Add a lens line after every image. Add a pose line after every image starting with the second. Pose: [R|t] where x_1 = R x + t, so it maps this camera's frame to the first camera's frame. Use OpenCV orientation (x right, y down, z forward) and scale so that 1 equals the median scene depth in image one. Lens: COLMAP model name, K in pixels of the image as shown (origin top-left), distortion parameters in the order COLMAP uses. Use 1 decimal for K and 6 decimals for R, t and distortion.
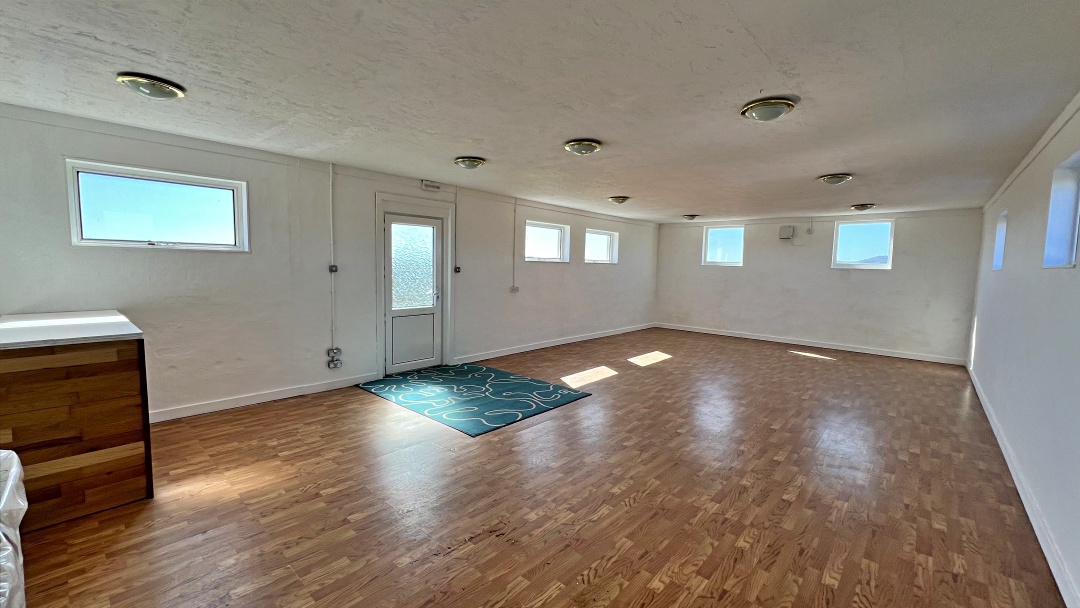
lens RADIAL K [[431.3, 0, 540.0], [0, 431.3, 304.0], [0, 0, 1]] dist [-0.004340, 0.002276]
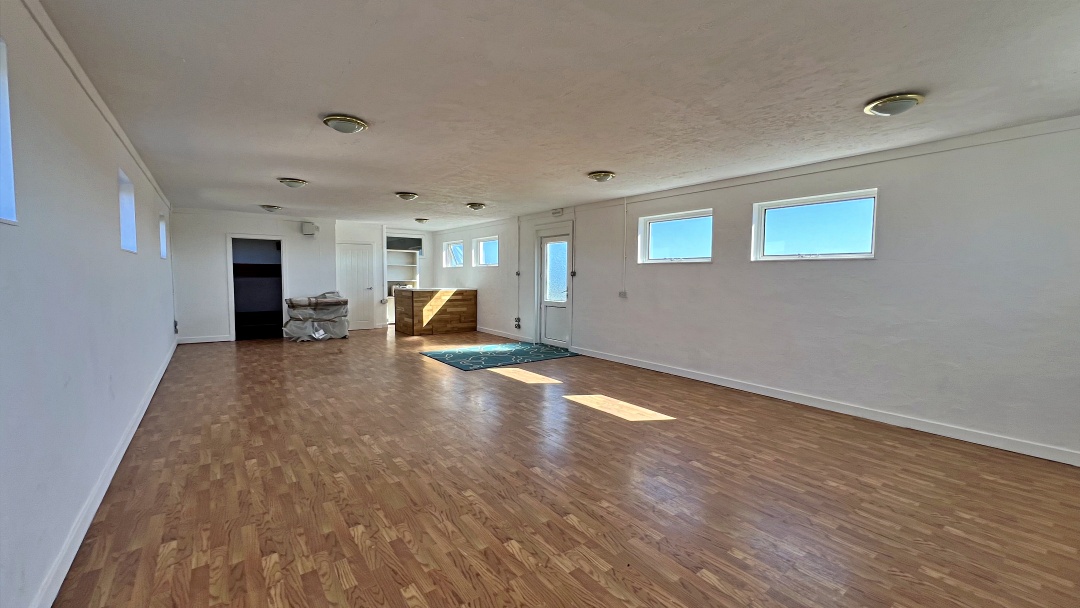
lens RADIAL K [[431.3, 0, 540.0], [0, 431.3, 304.0], [0, 0, 1]] dist [-0.004340, 0.002276]
pose [[-0.194840, 0.060059, -0.978995, 1.093631], [-0.084402, 0.993395, 0.077740, -0.087522], [0.977197, 0.097776, -0.188484, 1.230756]]
